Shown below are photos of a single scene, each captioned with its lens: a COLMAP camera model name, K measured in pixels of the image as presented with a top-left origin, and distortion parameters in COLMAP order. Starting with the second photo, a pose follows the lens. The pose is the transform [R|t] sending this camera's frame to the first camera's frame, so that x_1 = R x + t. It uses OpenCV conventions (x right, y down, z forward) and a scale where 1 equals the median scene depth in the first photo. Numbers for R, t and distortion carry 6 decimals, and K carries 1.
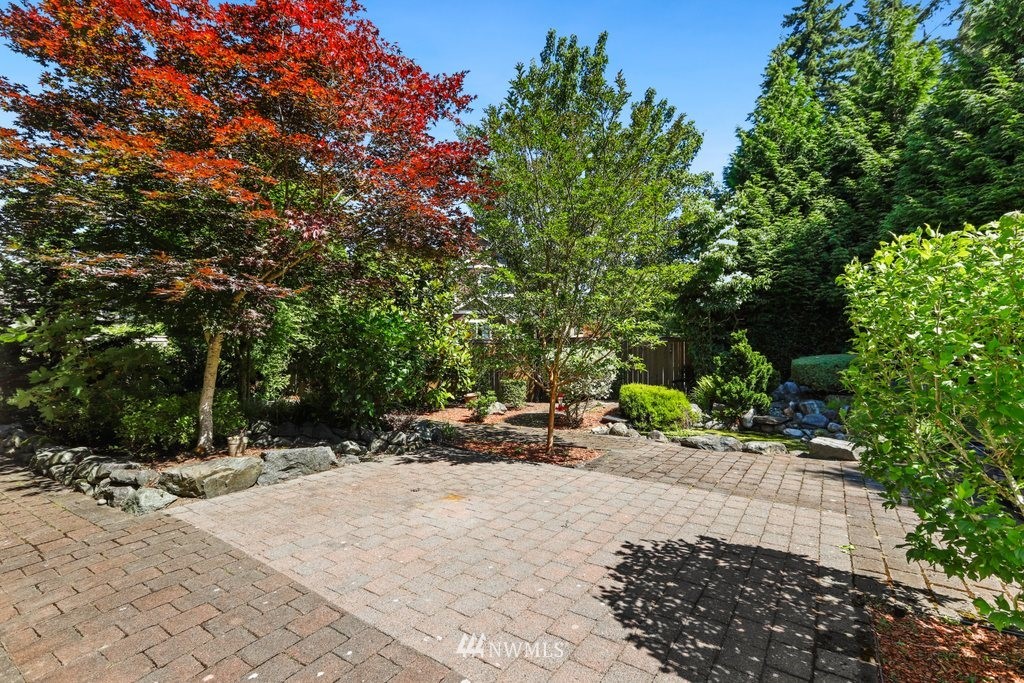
lens RADIAL K [[476.2, 0, 512.6], [0, 476.2, 340.6], [0, 0, 1]] dist [-0.015964, 0.010237]
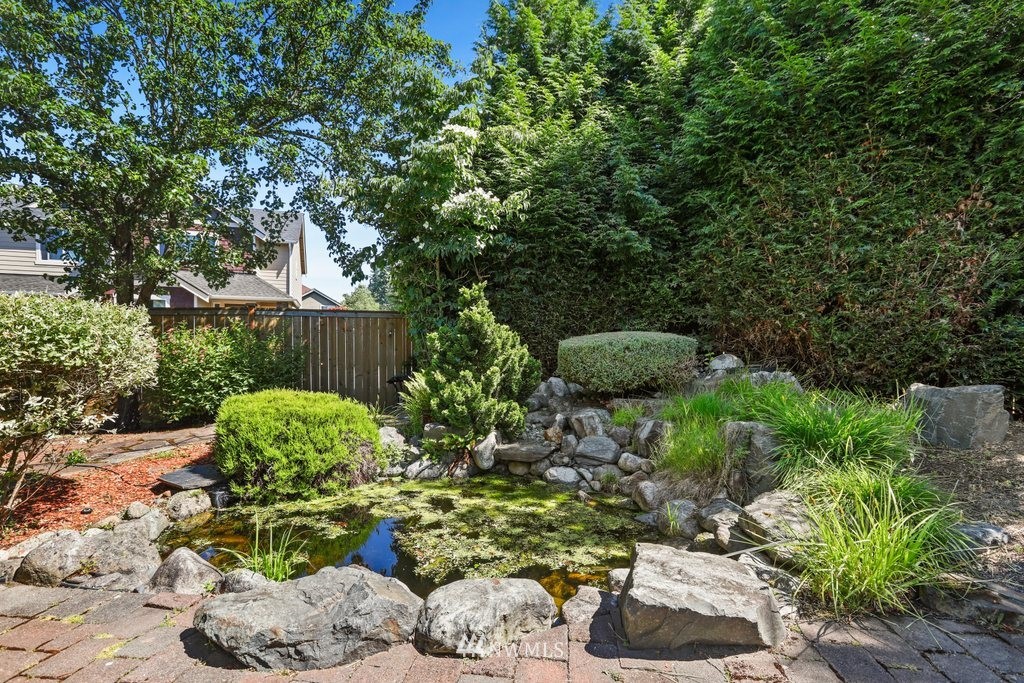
lens RADIAL K [[476.2, 0, 511.5], [0, 476.2, 349.0], [0, 0, 1]] dist [-0.015964, 0.010237]
pose [[0.900851, -0.001680, 0.434124, 0.267355], [-0.006999, 0.999806, 0.018392, 0.039038], [-0.434071, -0.019606, 0.900665, 0.471589]]
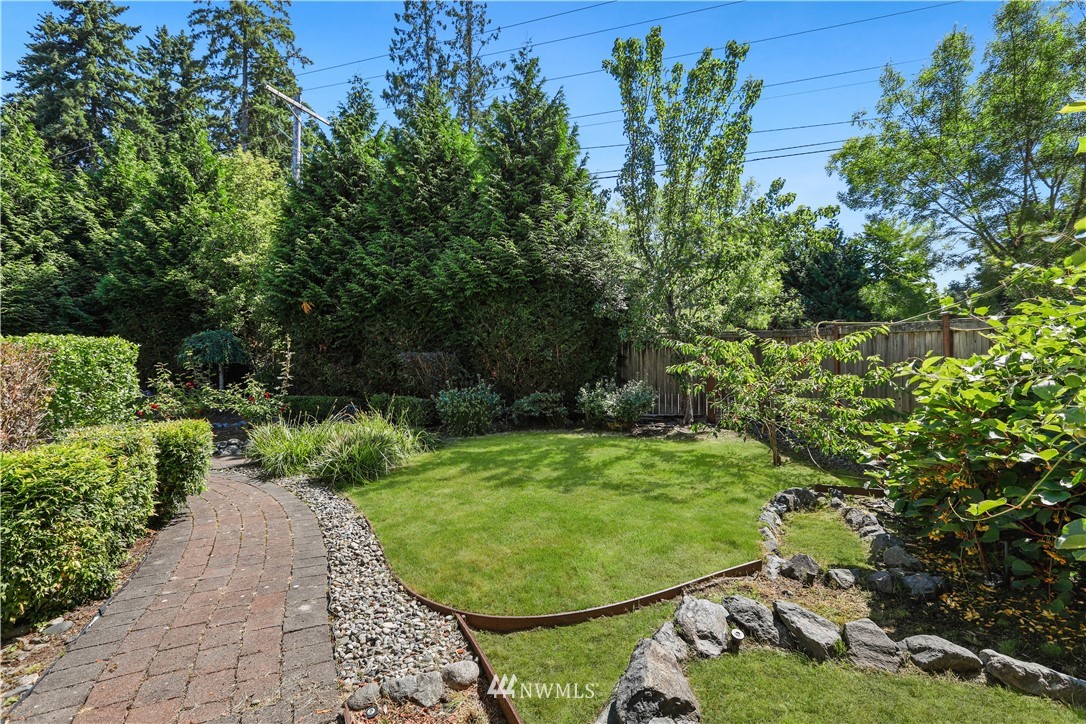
lens RADIAL K [[505.0, 0, 539.6], [0, 505.0, 369.4], [0, 0, 1]] dist [-0.015964, 0.010237]
pose [[0.296984, -0.003628, 0.954876, -0.264810], [-0.005161, 0.999972, 0.005404, -0.002940], [-0.954868, -0.006533, 0.296957, -0.689509]]
